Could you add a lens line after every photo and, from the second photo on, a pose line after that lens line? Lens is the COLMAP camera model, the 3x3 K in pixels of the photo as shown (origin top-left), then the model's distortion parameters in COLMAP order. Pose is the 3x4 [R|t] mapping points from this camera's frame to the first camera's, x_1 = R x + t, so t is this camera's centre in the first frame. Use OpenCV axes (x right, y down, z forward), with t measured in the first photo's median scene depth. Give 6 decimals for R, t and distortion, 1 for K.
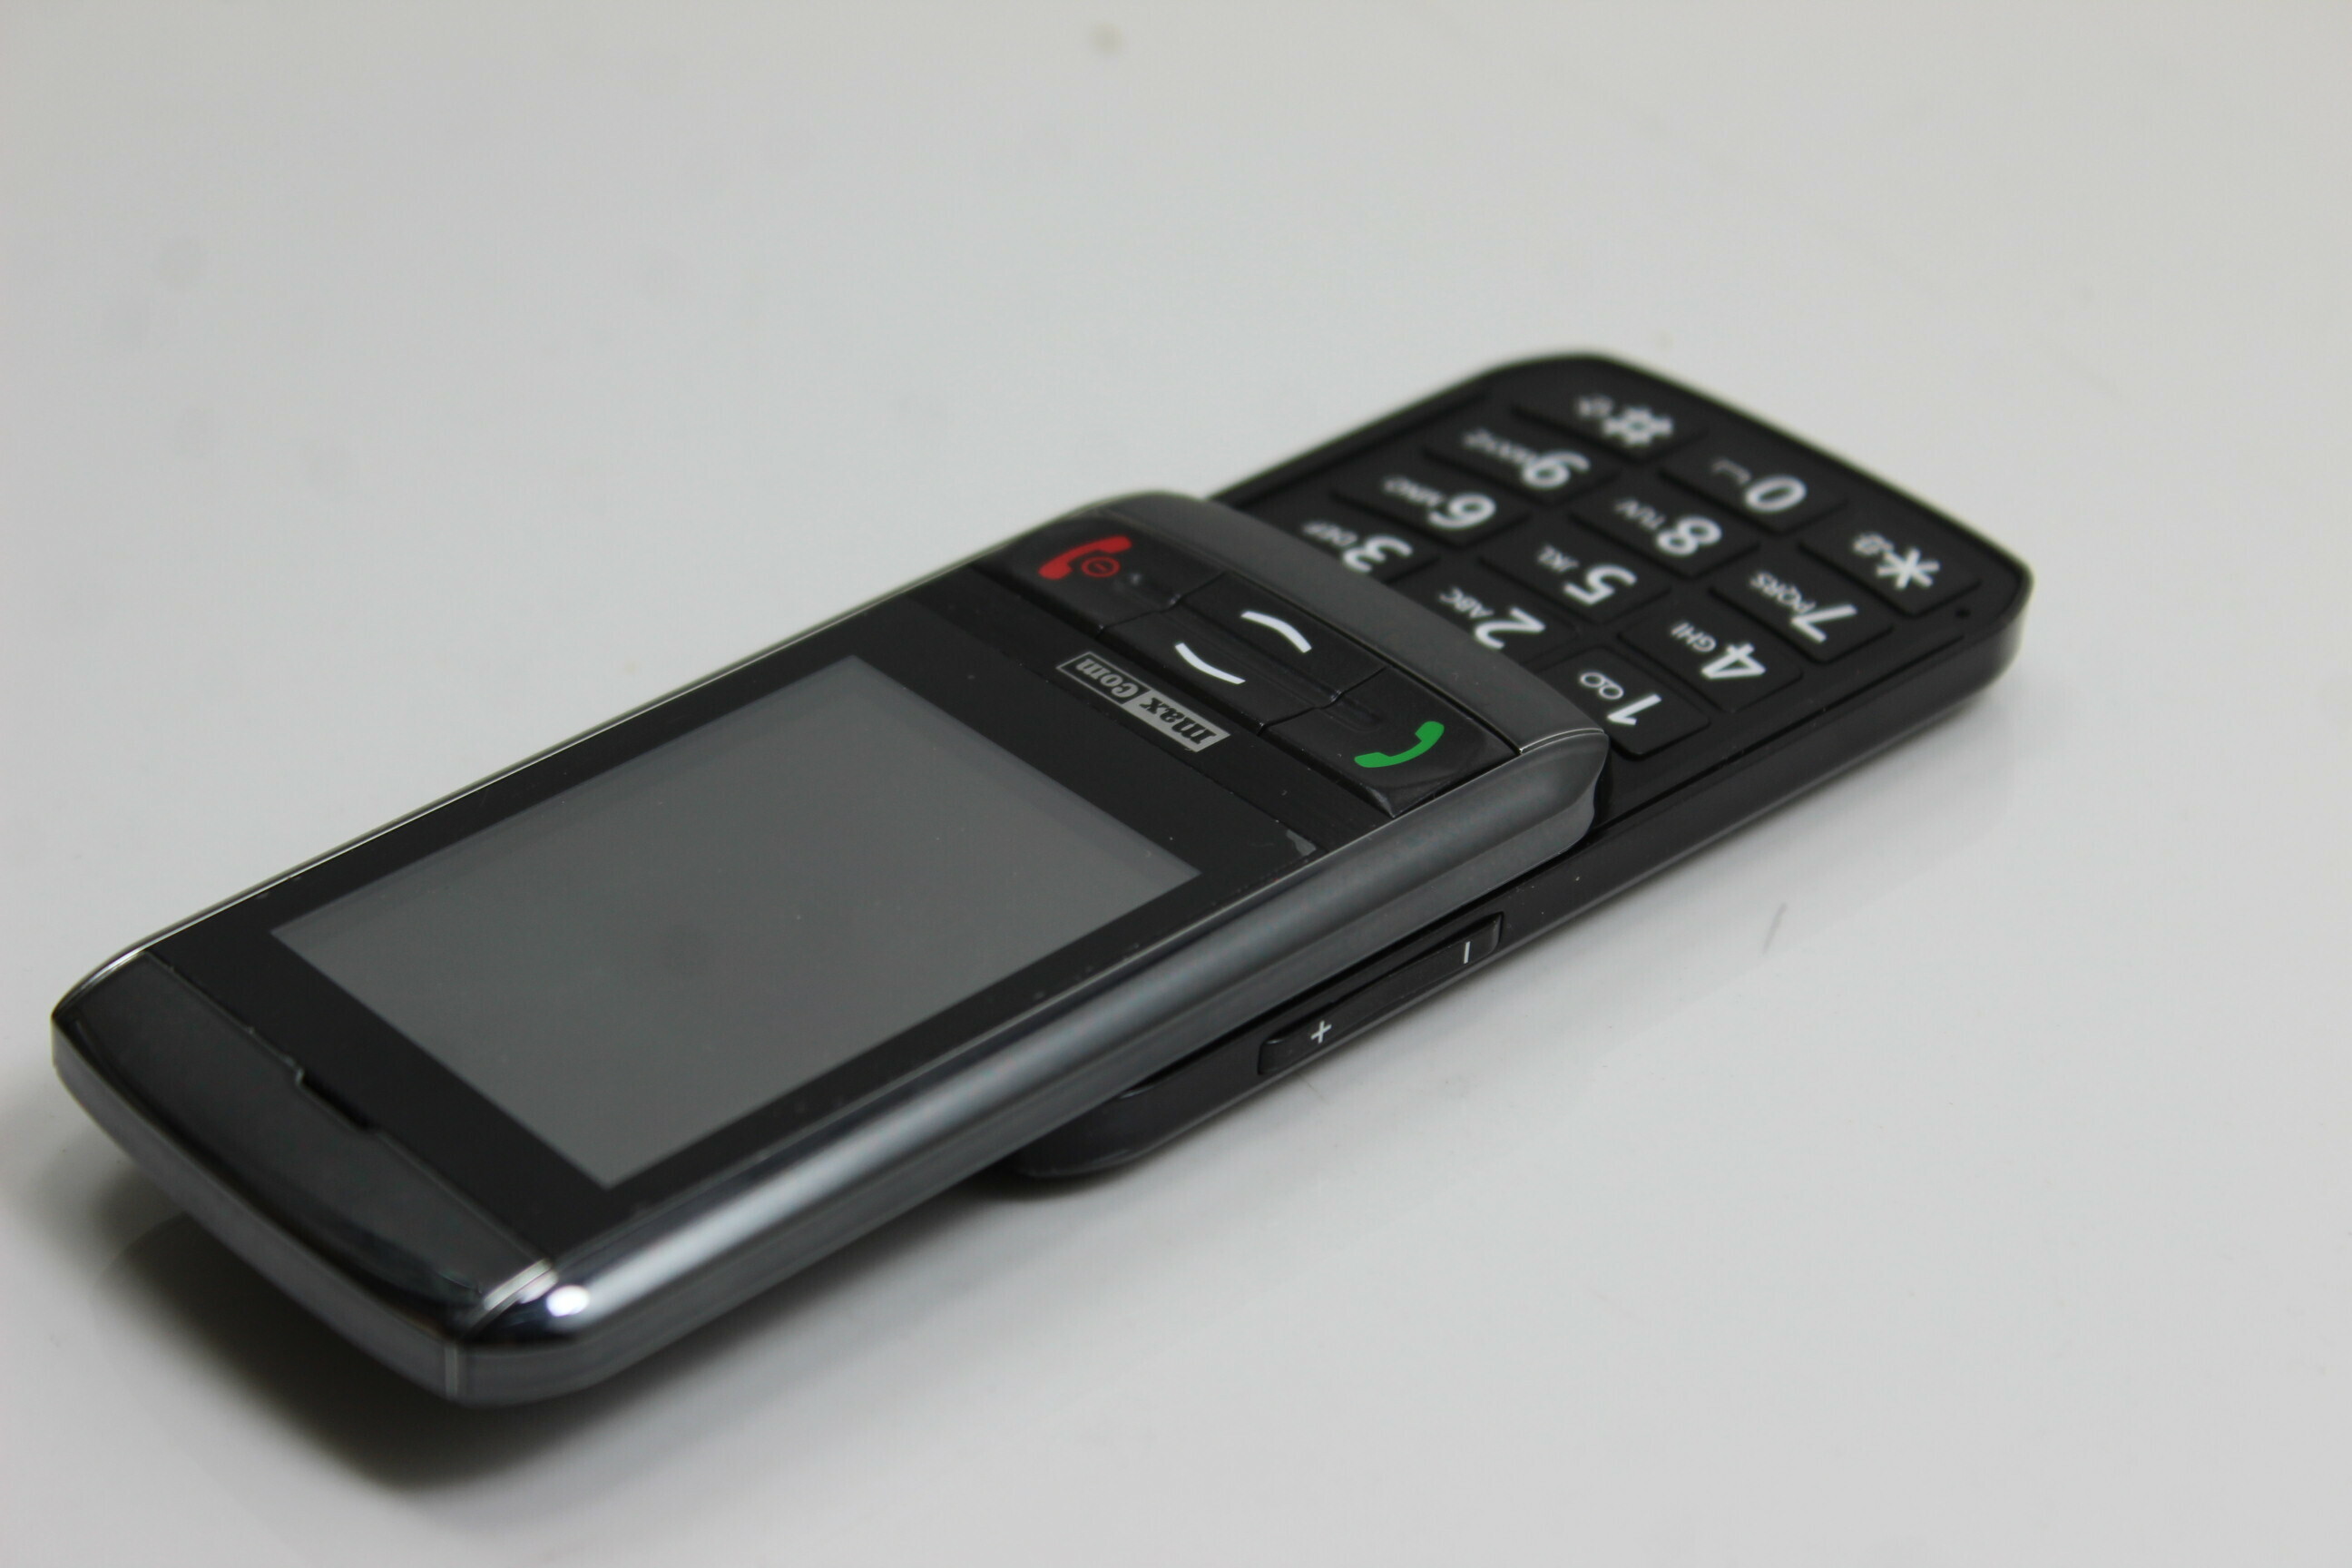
lens RADIAL K [[5476.2, 0, 1176.0], [0, 5476.2, 784.0], [0, 0, 1]] dist [0.028357, 0.419176]
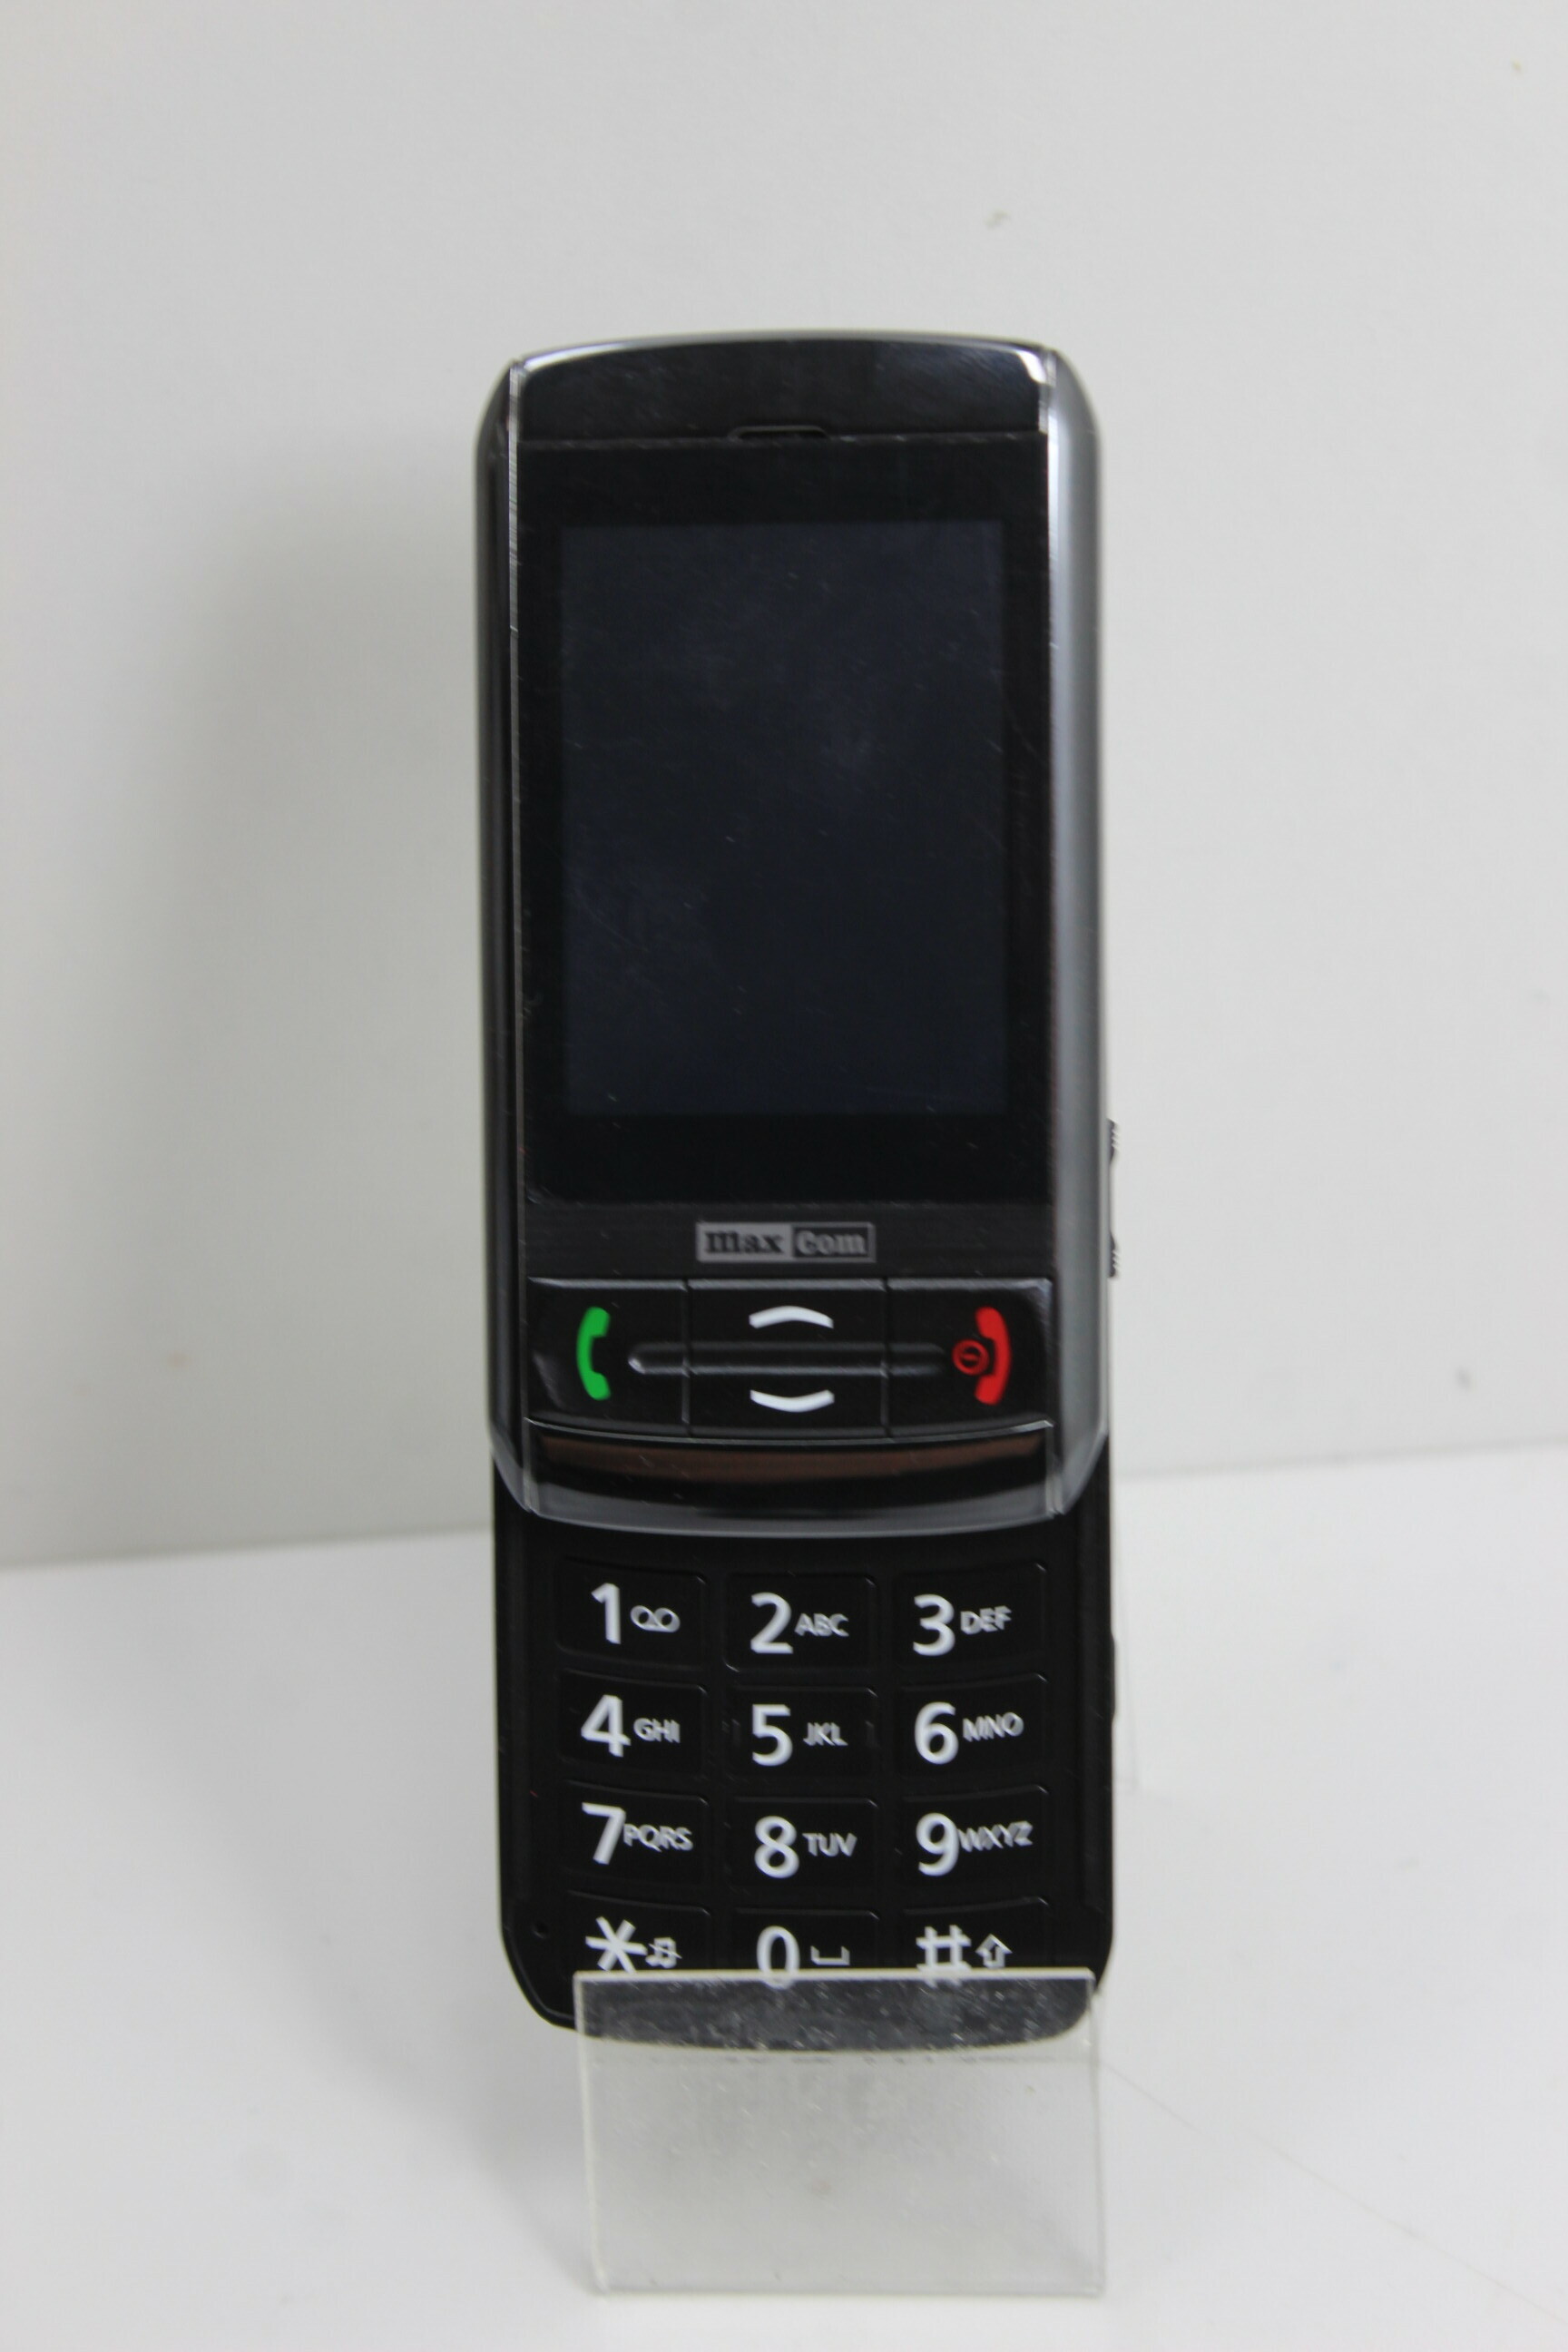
lens RADIAL K [[5273.8, 0, 784.0], [0, 5273.8, 1176.0], [0, 0, 1]] dist [0.070212, -0.376578]
pose [[-0.651798, 0.745849, 0.137363, -0.167779], [-0.314781, -0.430848, 0.845744, -0.942114], [0.689980, 0.508015, 0.515605, 0.371681]]
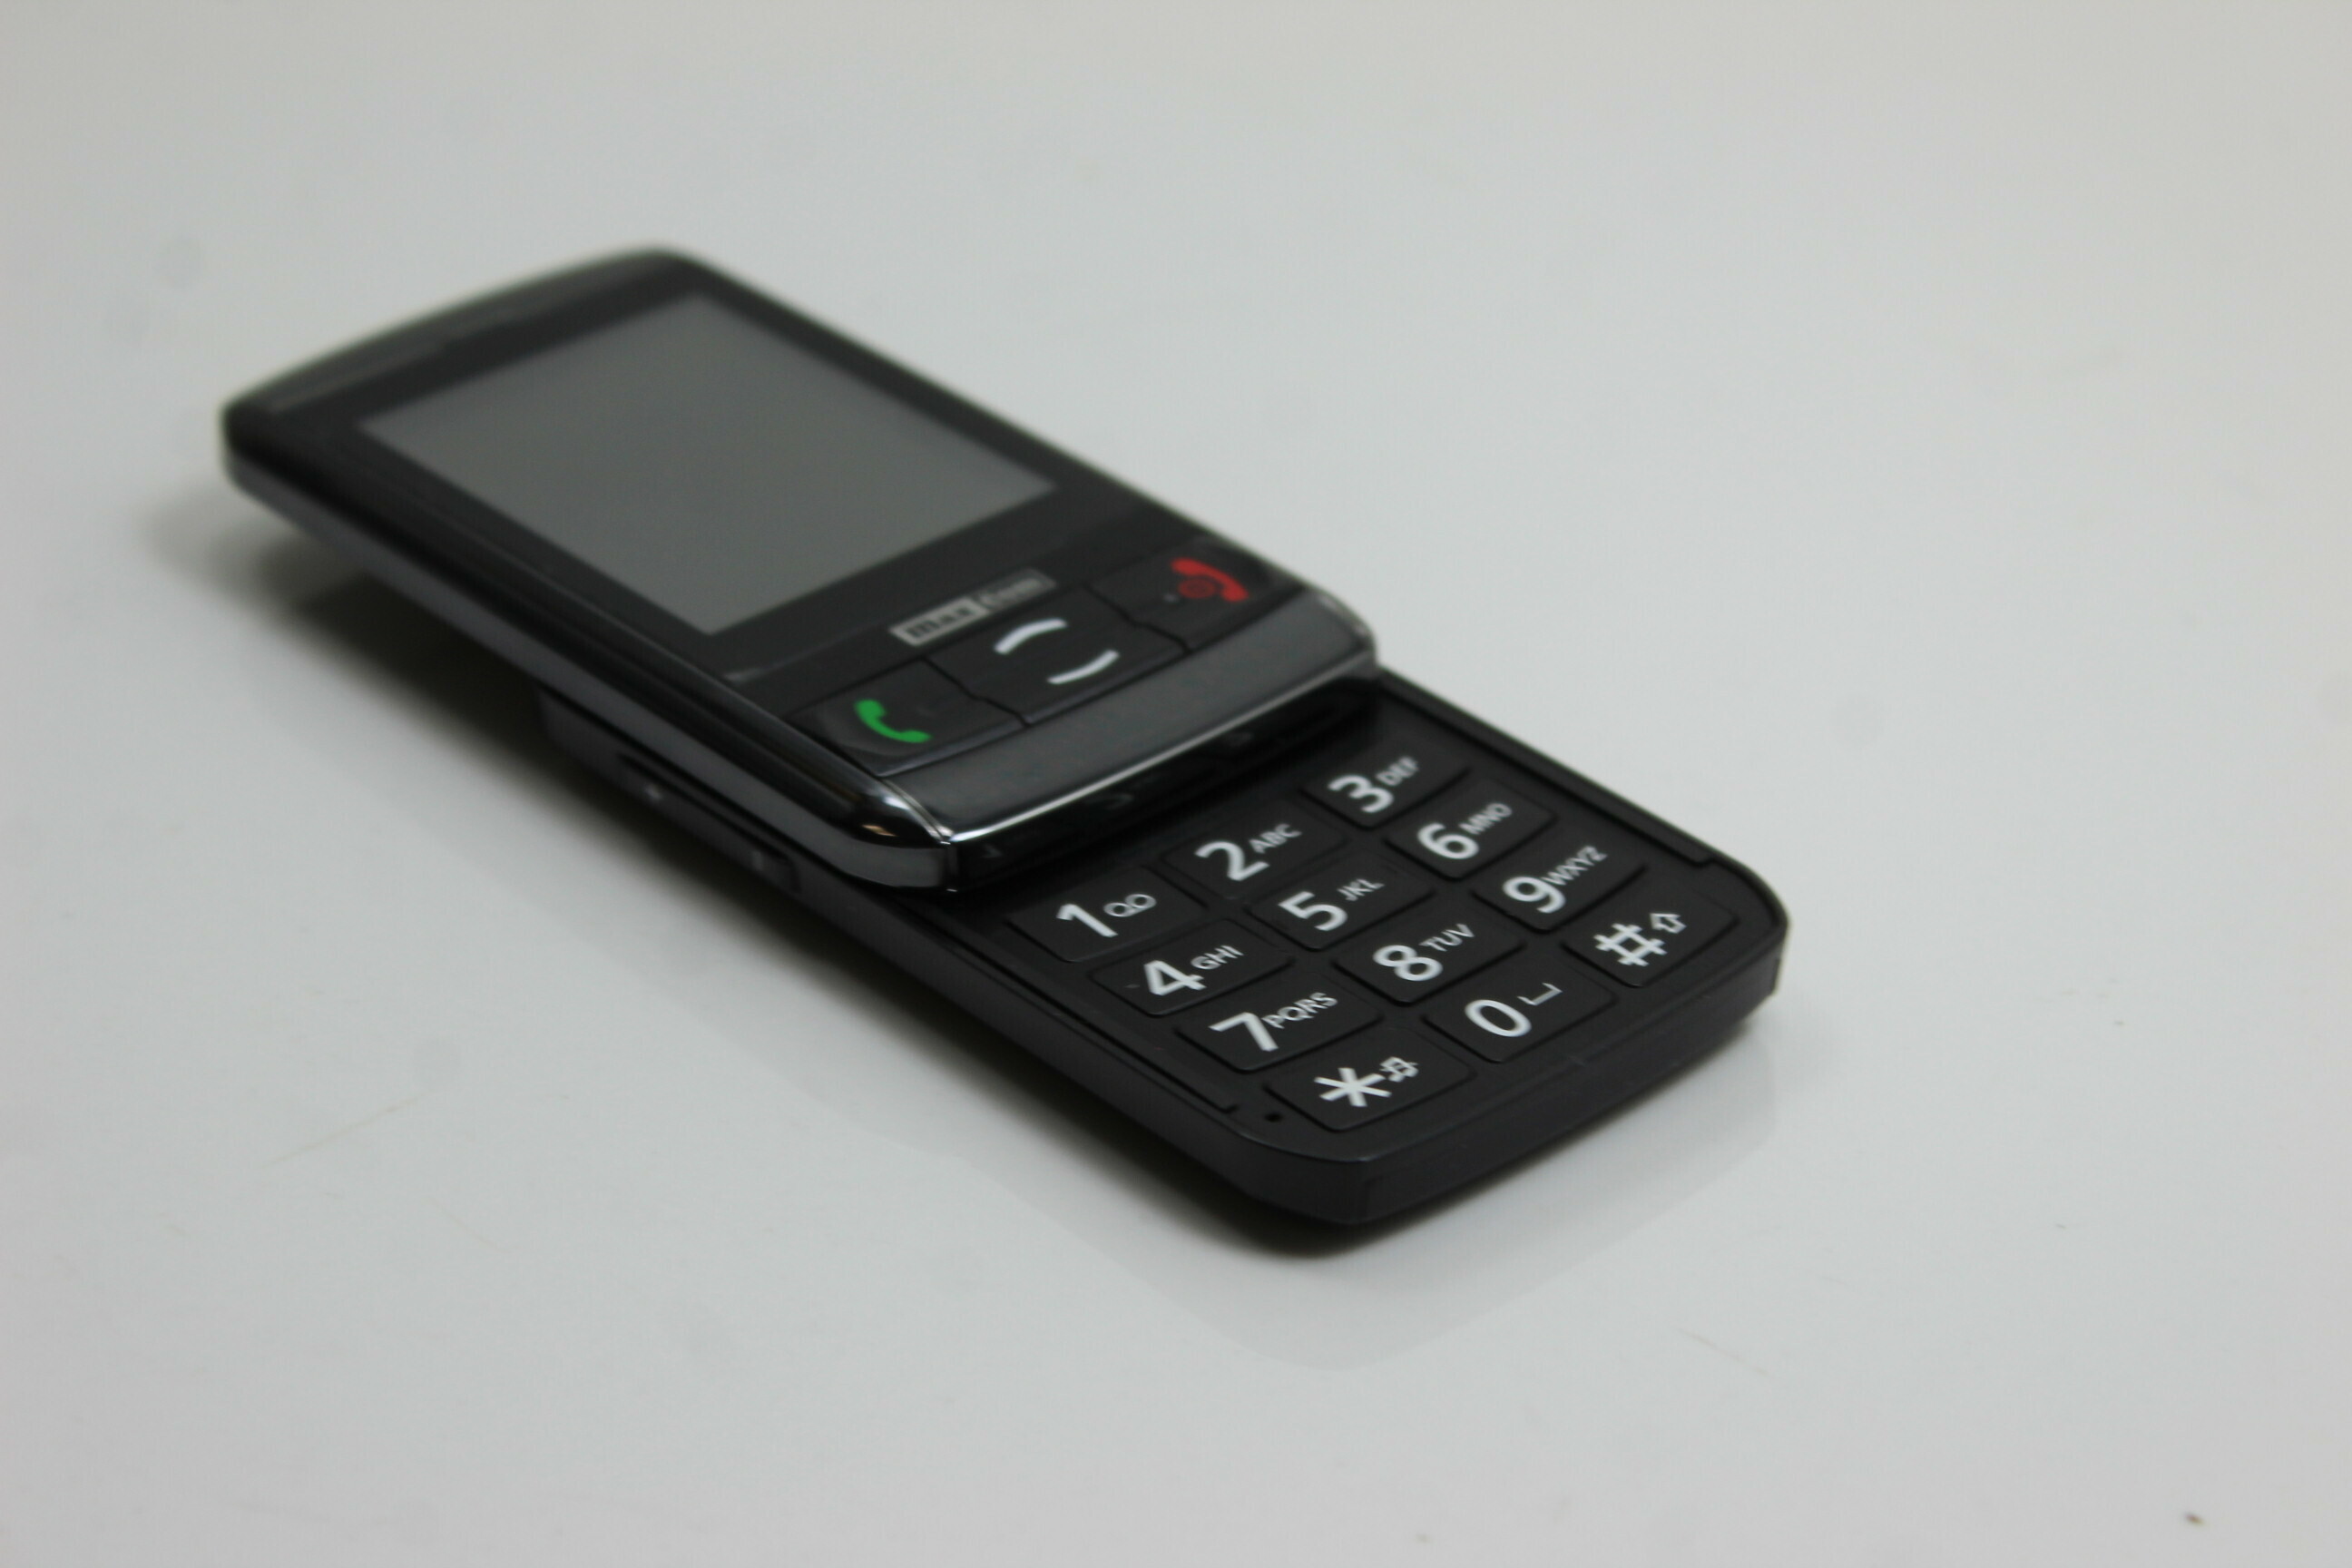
lens RADIAL K [[5476.2, 0, 1176.0], [0, 5476.2, 784.0], [0, 0, 1]] dist [0.028357, 0.419176]
pose [[0.004031, 0.532443, -0.846456, 0.941420], [-0.555804, 0.704866, 0.440733, -0.495407], [0.831303, 0.468687, 0.298775, 0.670945]]
